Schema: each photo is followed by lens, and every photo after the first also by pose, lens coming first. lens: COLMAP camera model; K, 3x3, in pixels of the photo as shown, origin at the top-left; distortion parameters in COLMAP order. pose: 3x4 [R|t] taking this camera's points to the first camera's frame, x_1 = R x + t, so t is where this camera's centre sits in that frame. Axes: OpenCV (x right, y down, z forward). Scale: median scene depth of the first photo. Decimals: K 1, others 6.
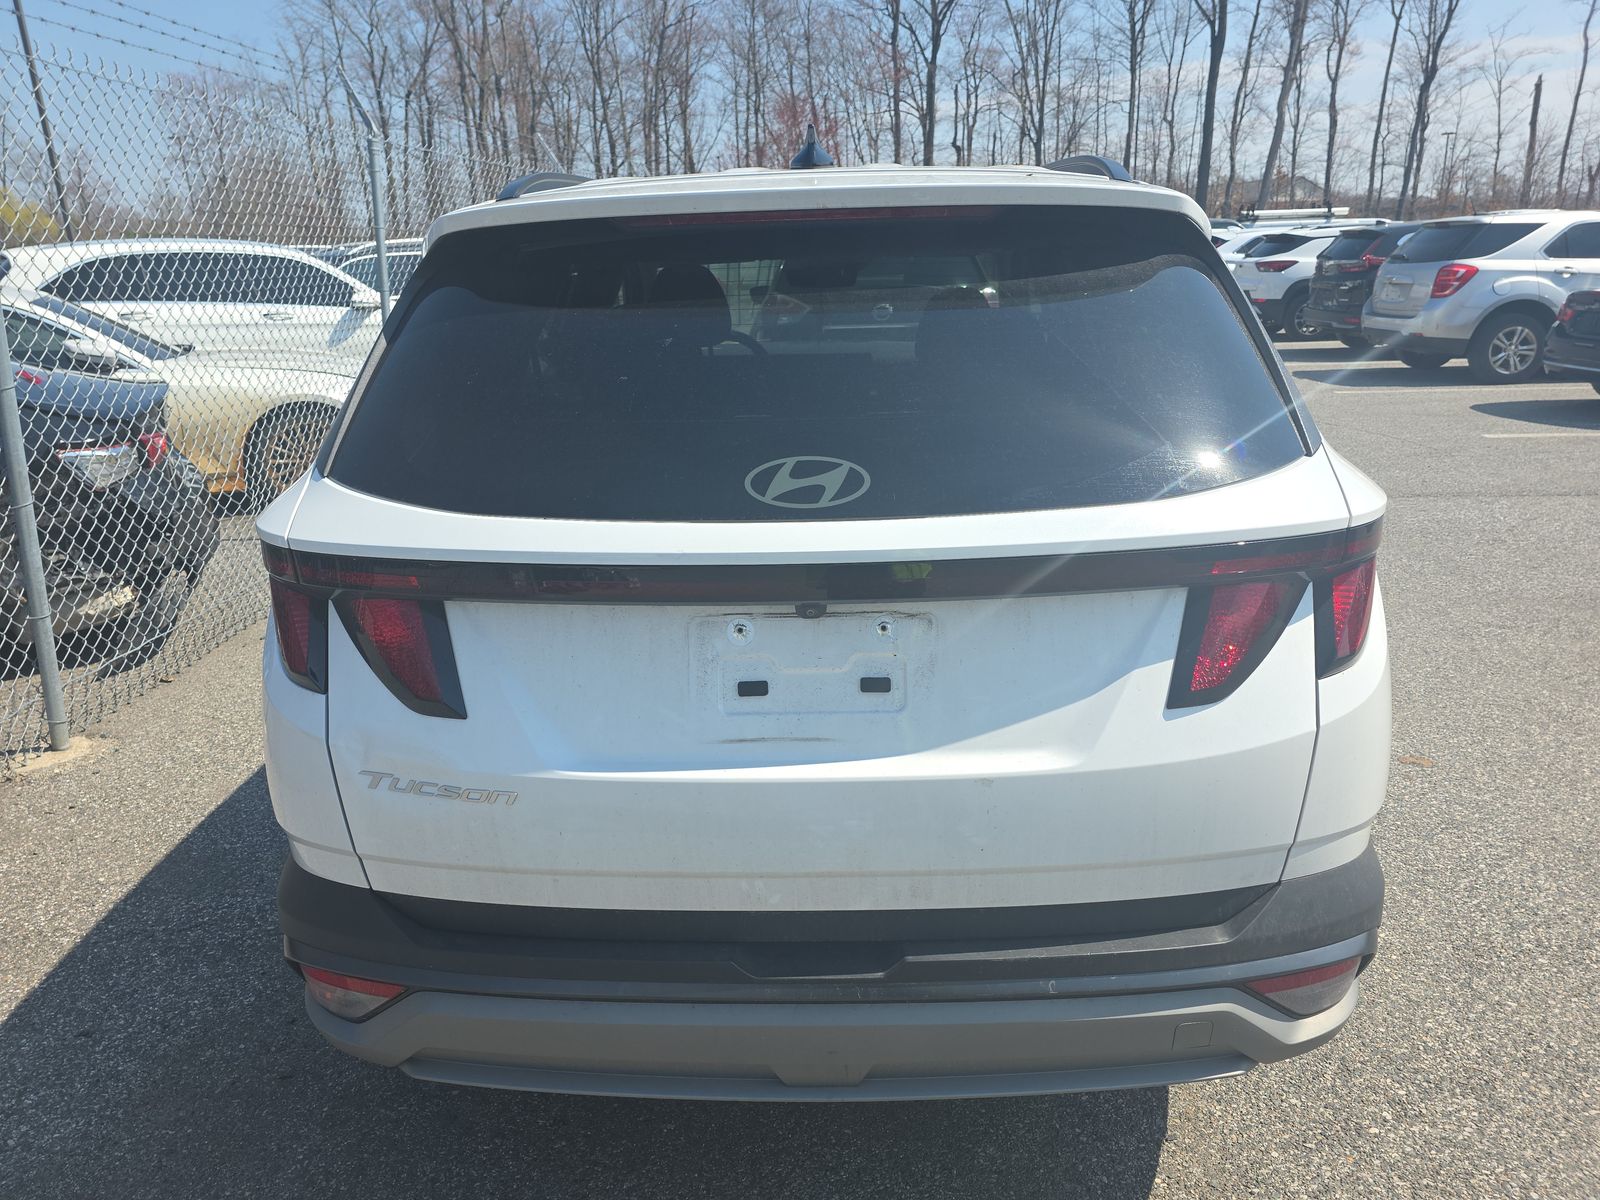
lens RADIAL K [[1099.4, 0, 800.0], [0, 1099.4, 600.0], [0, 0, 1]] dist [0.053097, -0.034102]
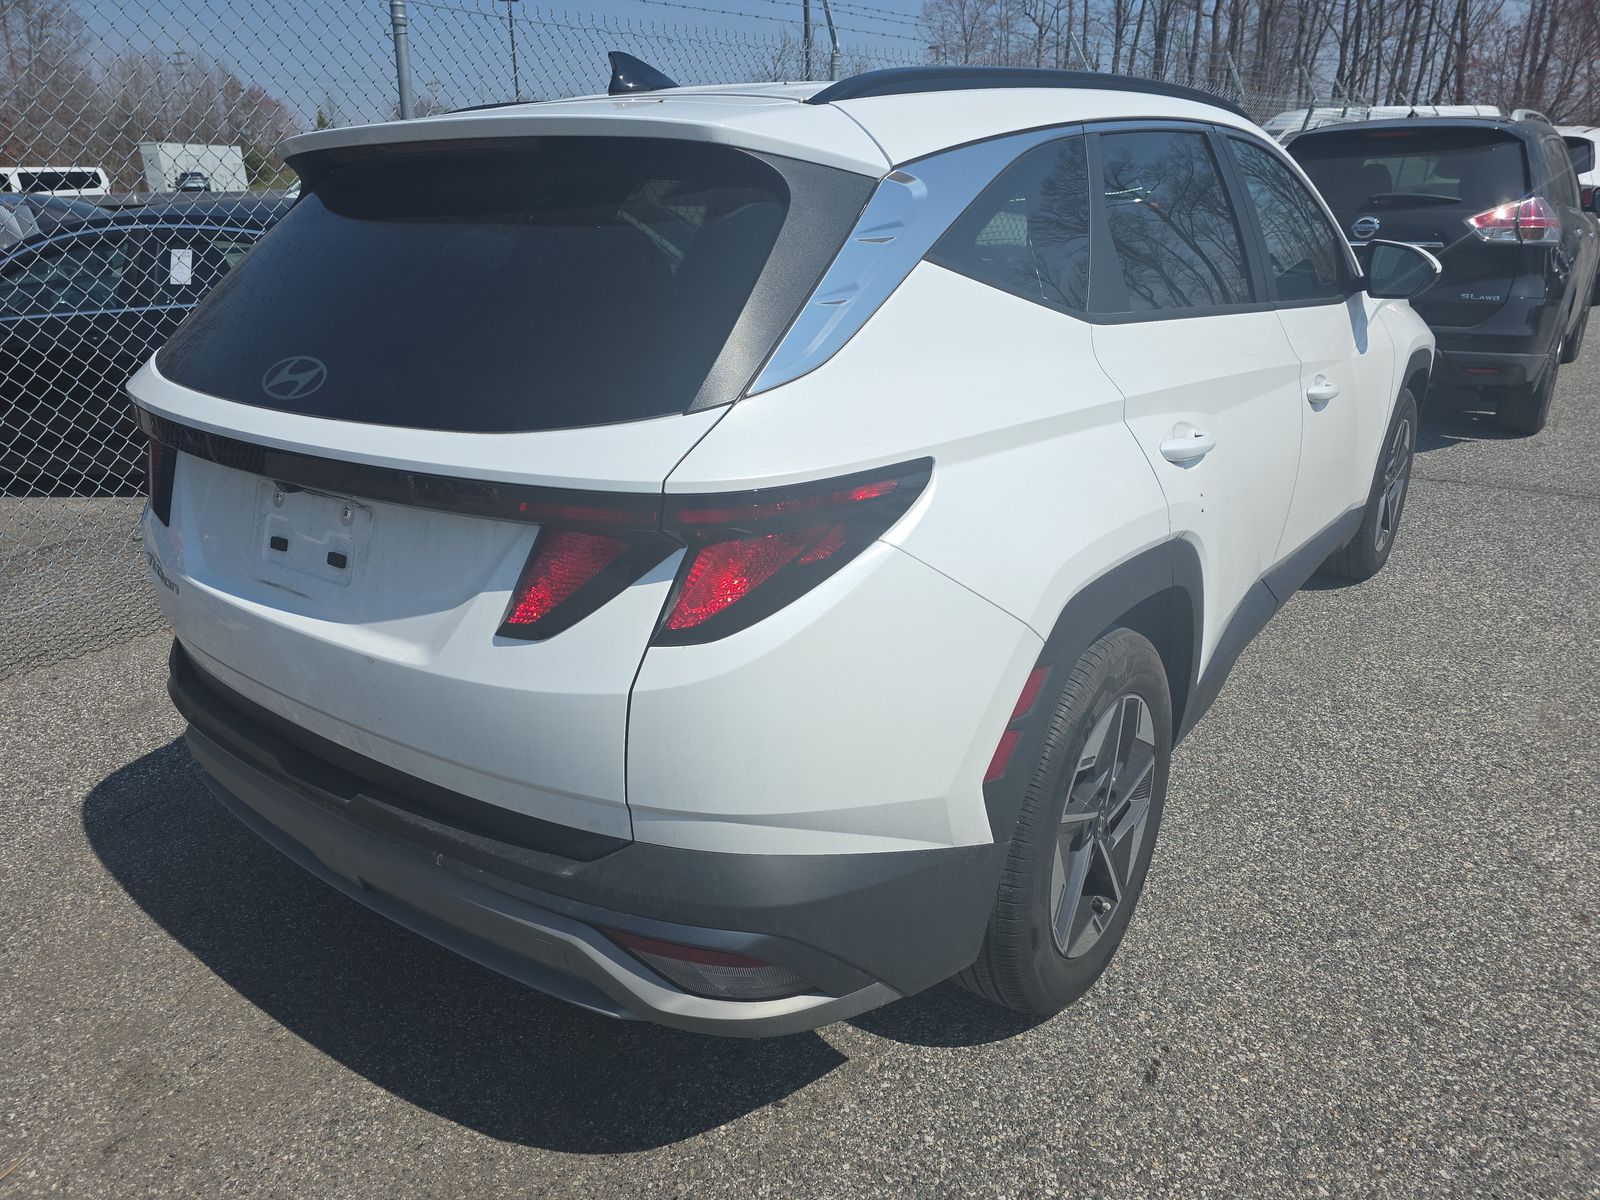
lens RADIAL K [[1099.4, 0, 800.0], [0, 1099.4, 600.0], [0, 0, 1]] dist [0.053097, -0.034102]
pose [[0.825045, 0.213193, -0.523307, 1.096742], [-0.173393, 0.976935, 0.124627, -0.113028], [0.537807, -0.012085, 0.842981, 0.269793]]
